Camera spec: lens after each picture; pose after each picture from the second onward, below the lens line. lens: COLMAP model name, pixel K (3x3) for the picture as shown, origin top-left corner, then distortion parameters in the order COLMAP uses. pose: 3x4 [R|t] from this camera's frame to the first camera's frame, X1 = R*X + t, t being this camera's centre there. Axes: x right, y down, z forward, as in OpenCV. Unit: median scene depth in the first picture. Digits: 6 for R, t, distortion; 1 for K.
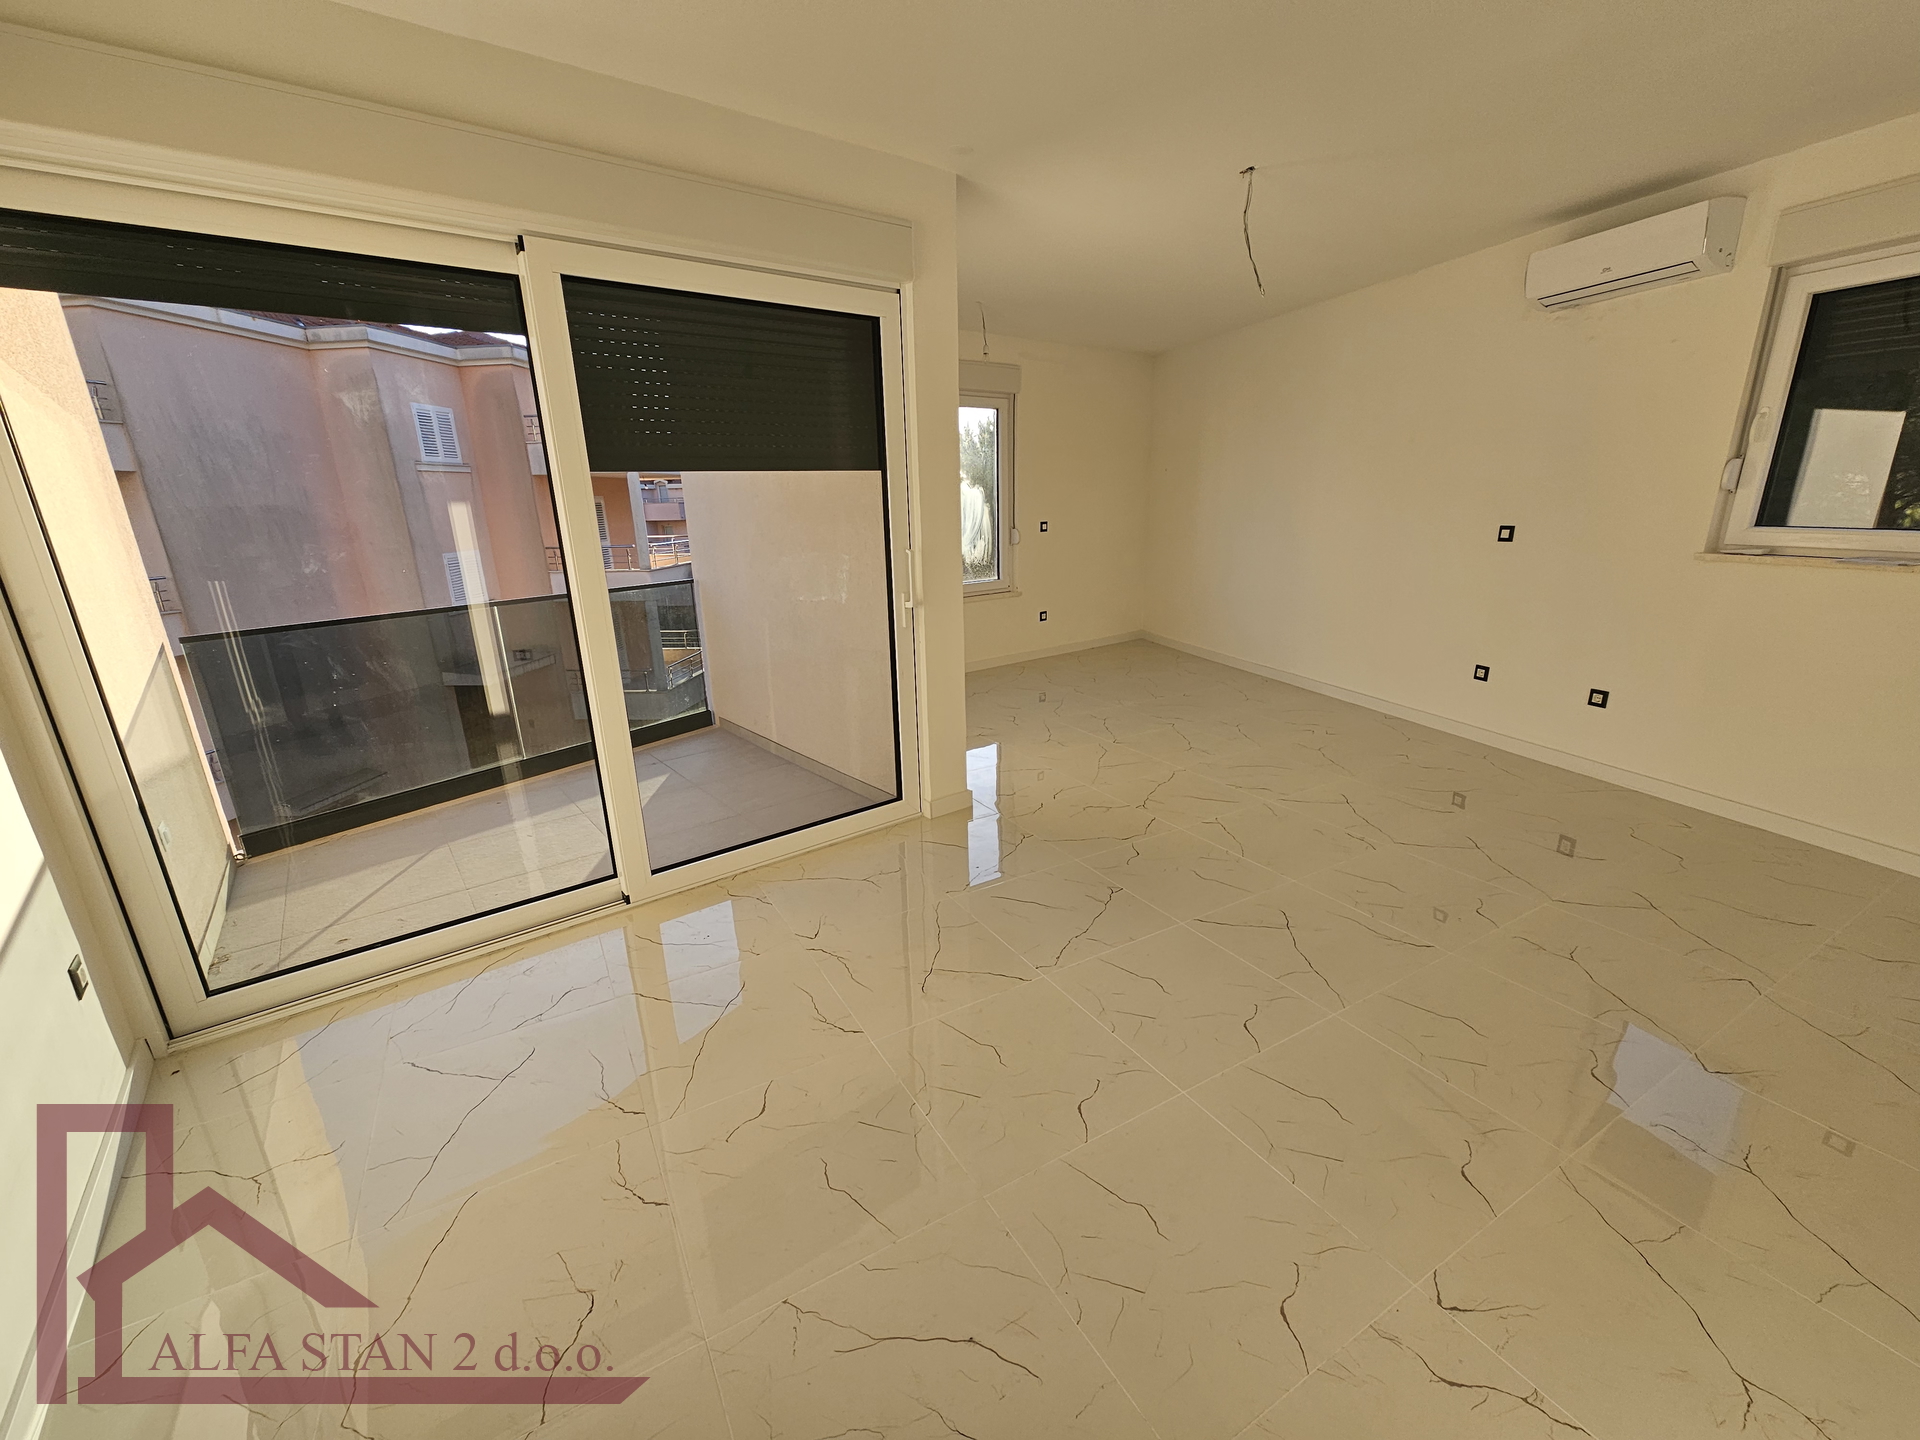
lens RADIAL K [[776.6, 0, 952.3], [0, 776.6, 734.4], [0, 0, 1]] dist [-0.001045, -0.000109]
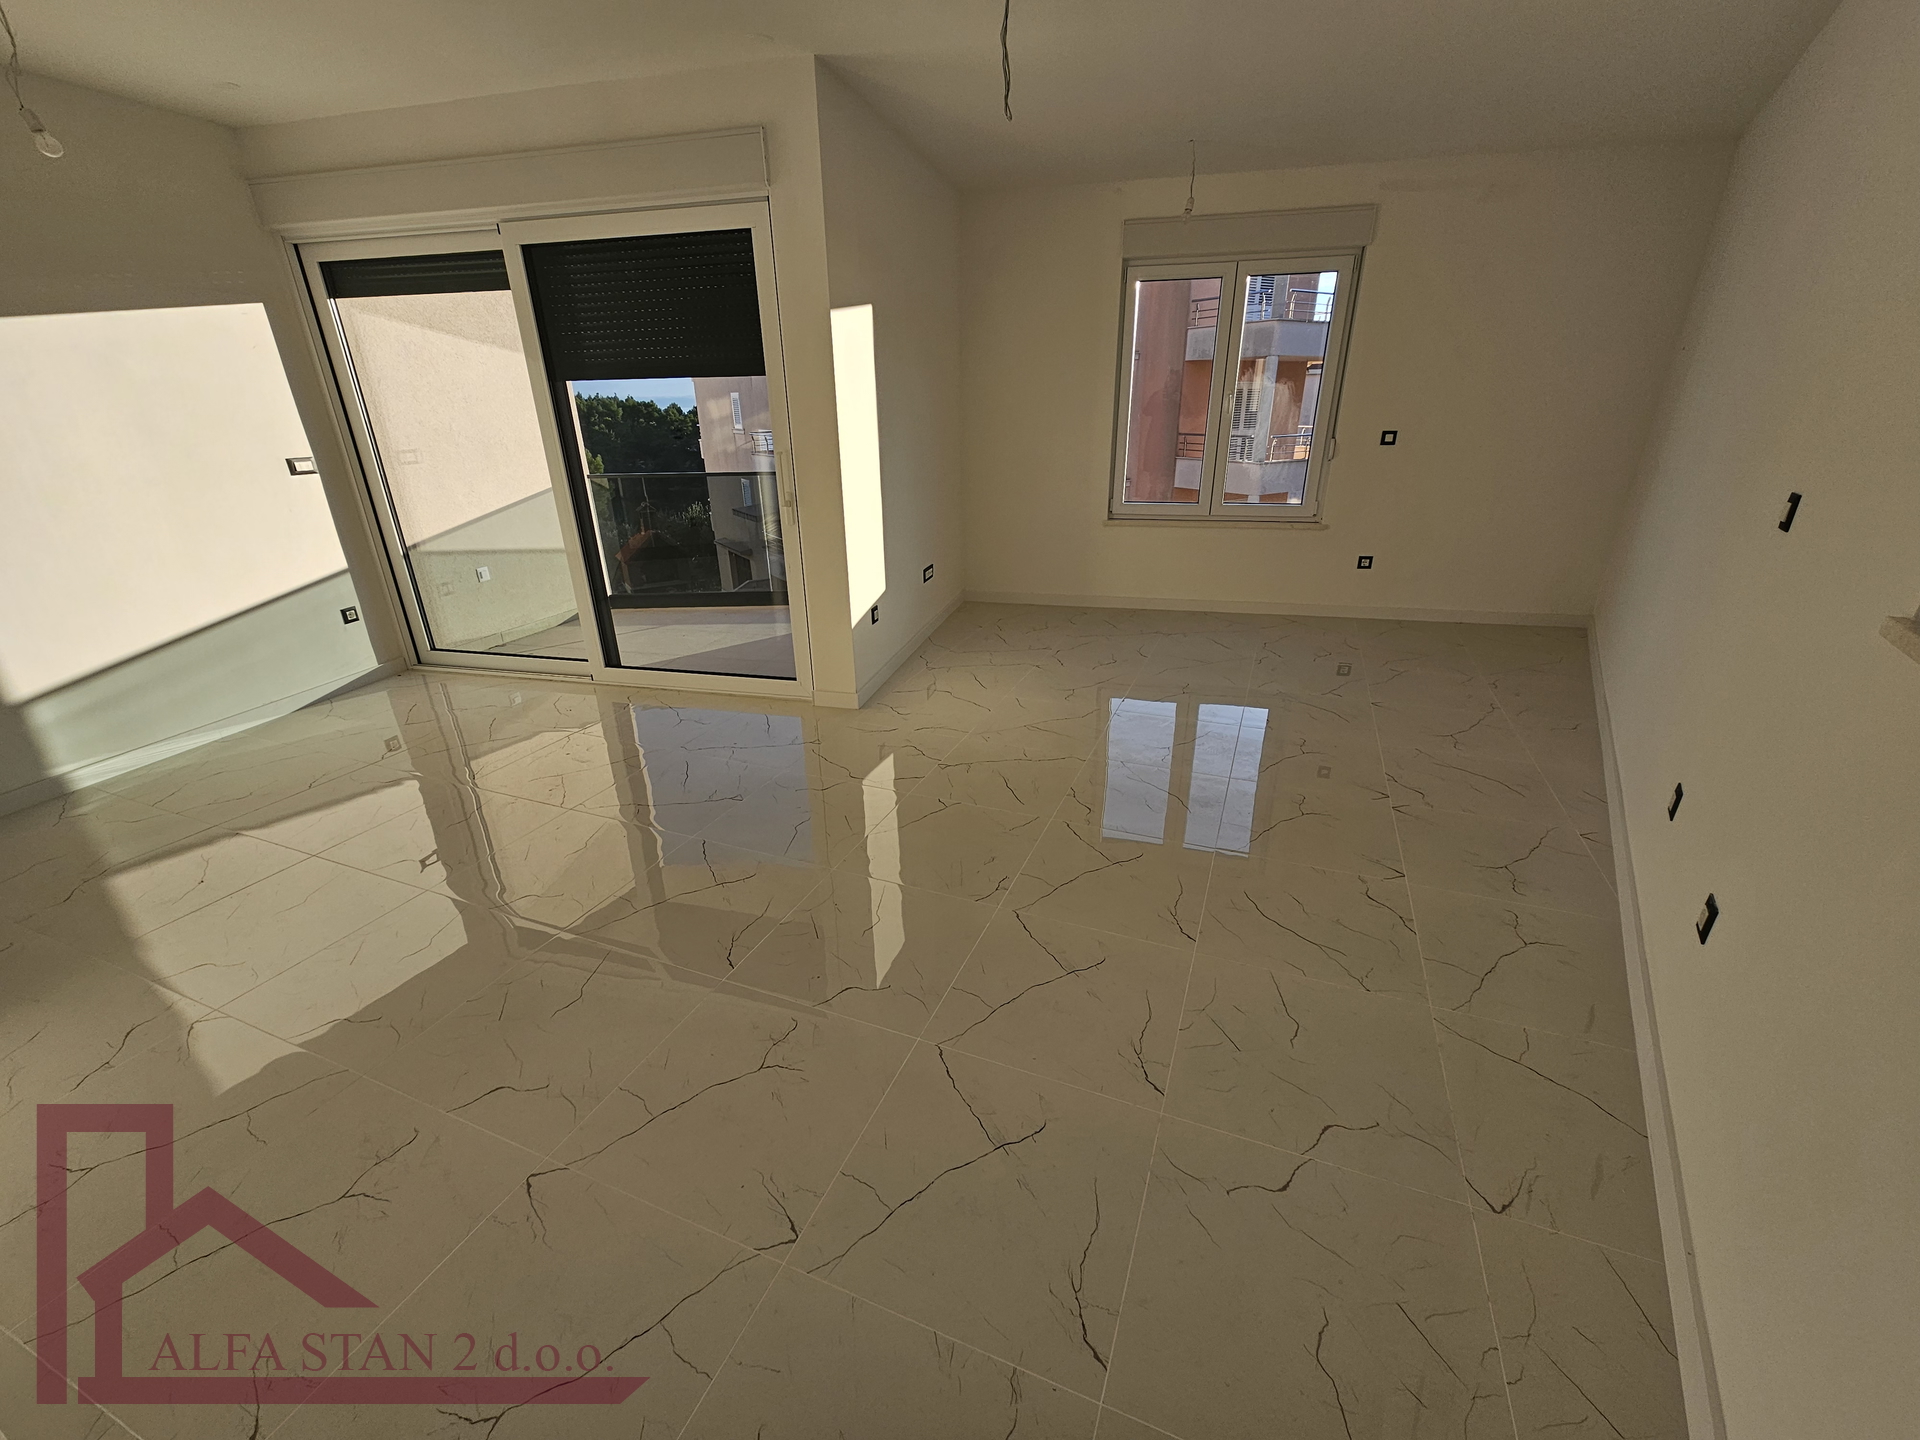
lens RADIAL K [[777.6, 0, 951.8], [0, 777.6, 734.0], [0, 0, 1]] dist [-0.000990, -0.000974]
pose [[0.619919, 0.326893, -0.713331, 0.964851], [-0.230017, 0.944859, 0.233097, -0.167700], [0.750195, 0.019577, 0.660927, 0.451857]]
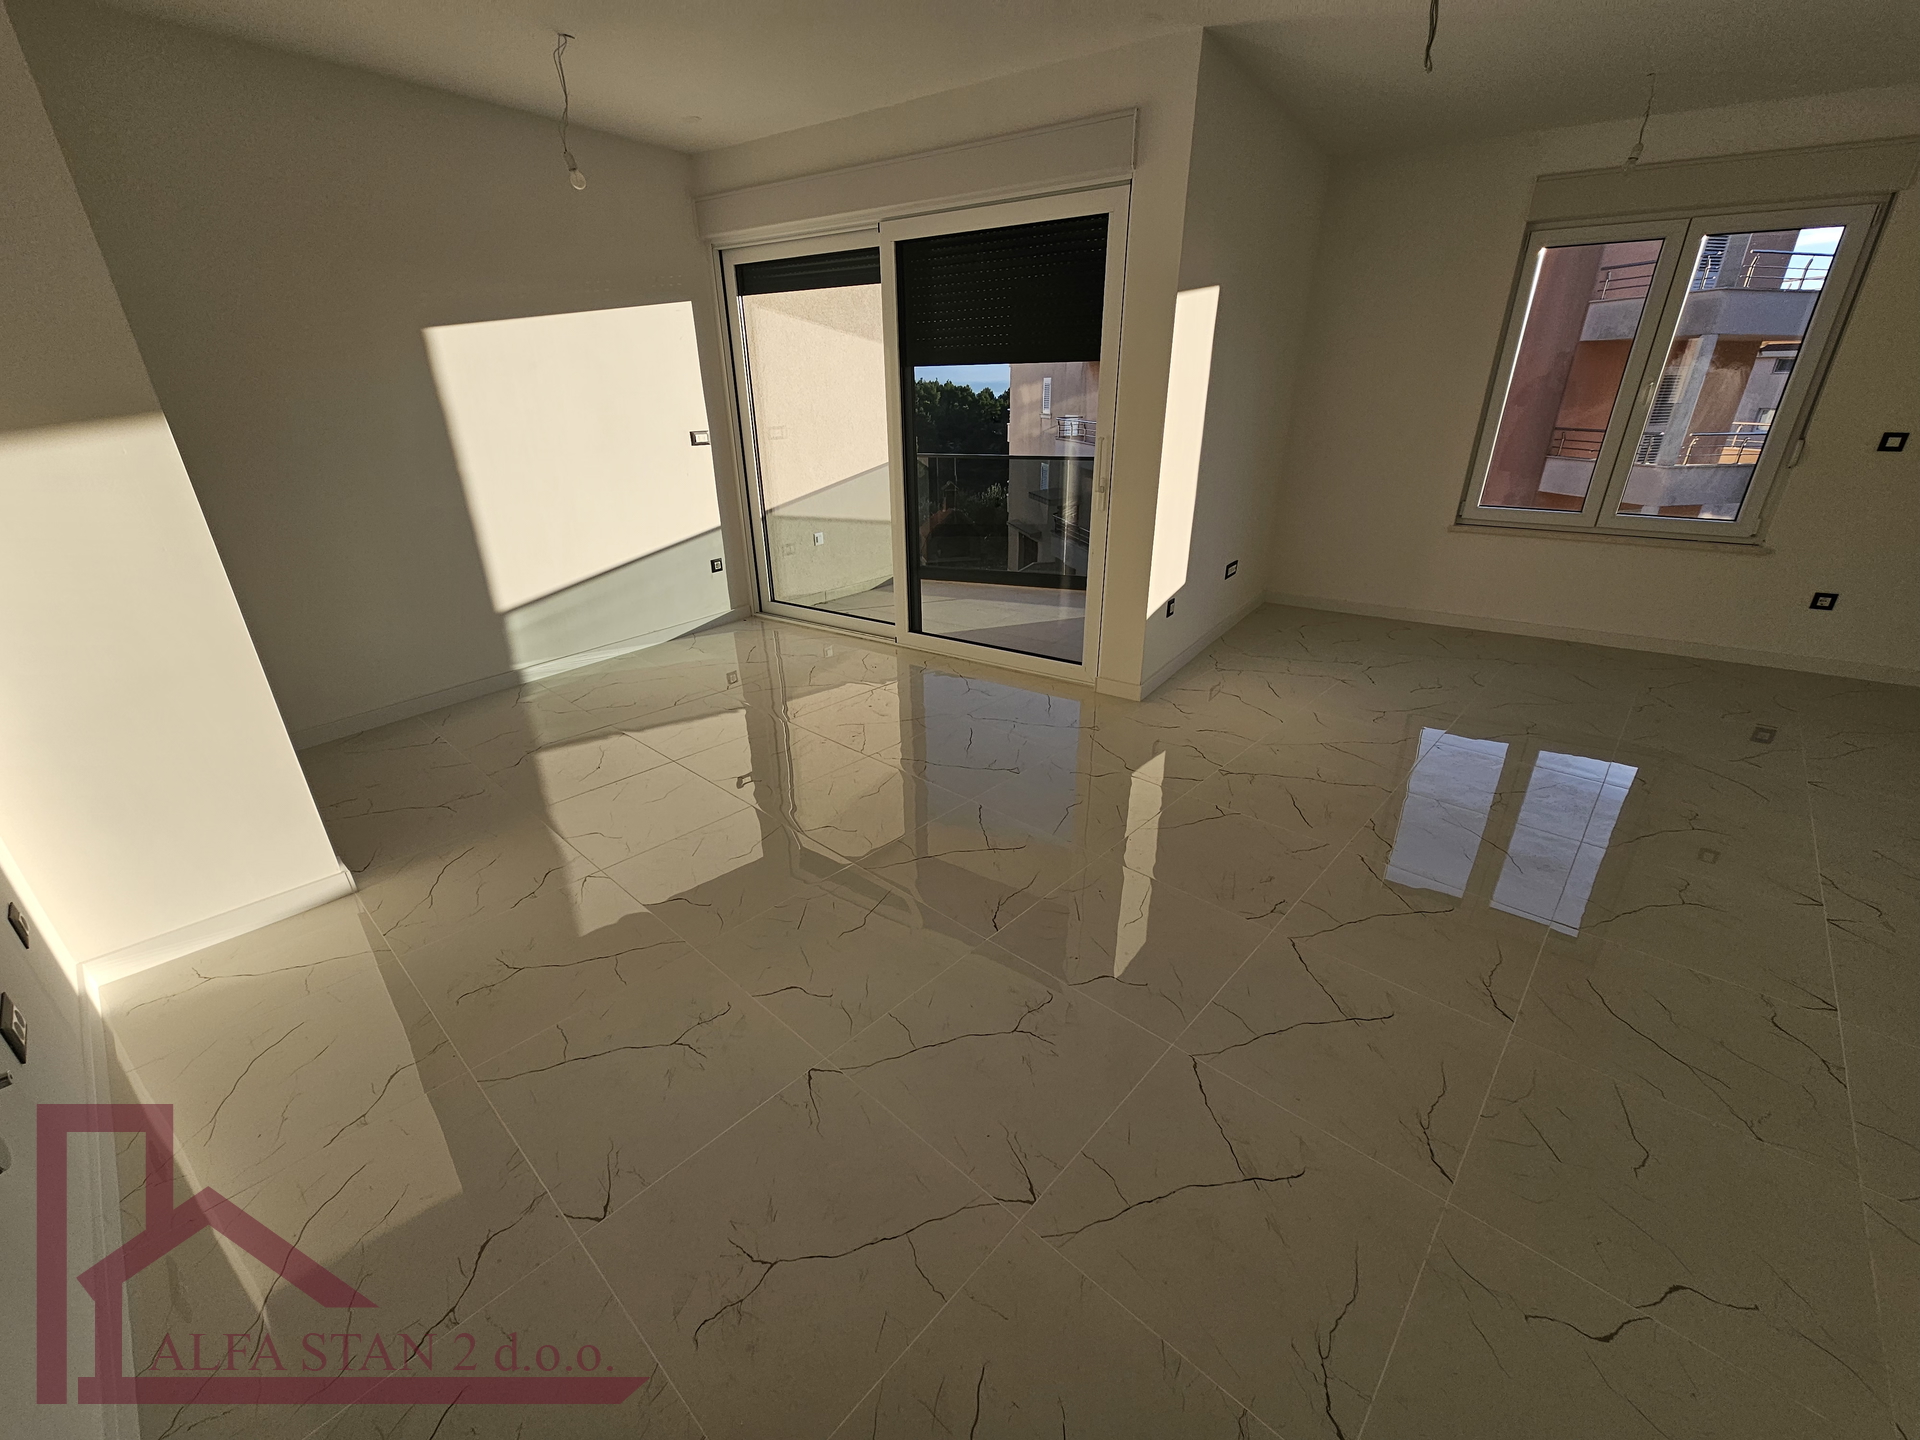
lens RADIAL K [[776.1, 0, 956.1], [0, 776.1, 731.9], [0, 0, 1]] dist [0.003015, -0.003741]
pose [[0.309444, 0.406784, -0.859518, 0.954315], [-0.276014, 0.903391, 0.328177, -0.159260], [0.909979, 0.135687, 0.391827, 0.425081]]
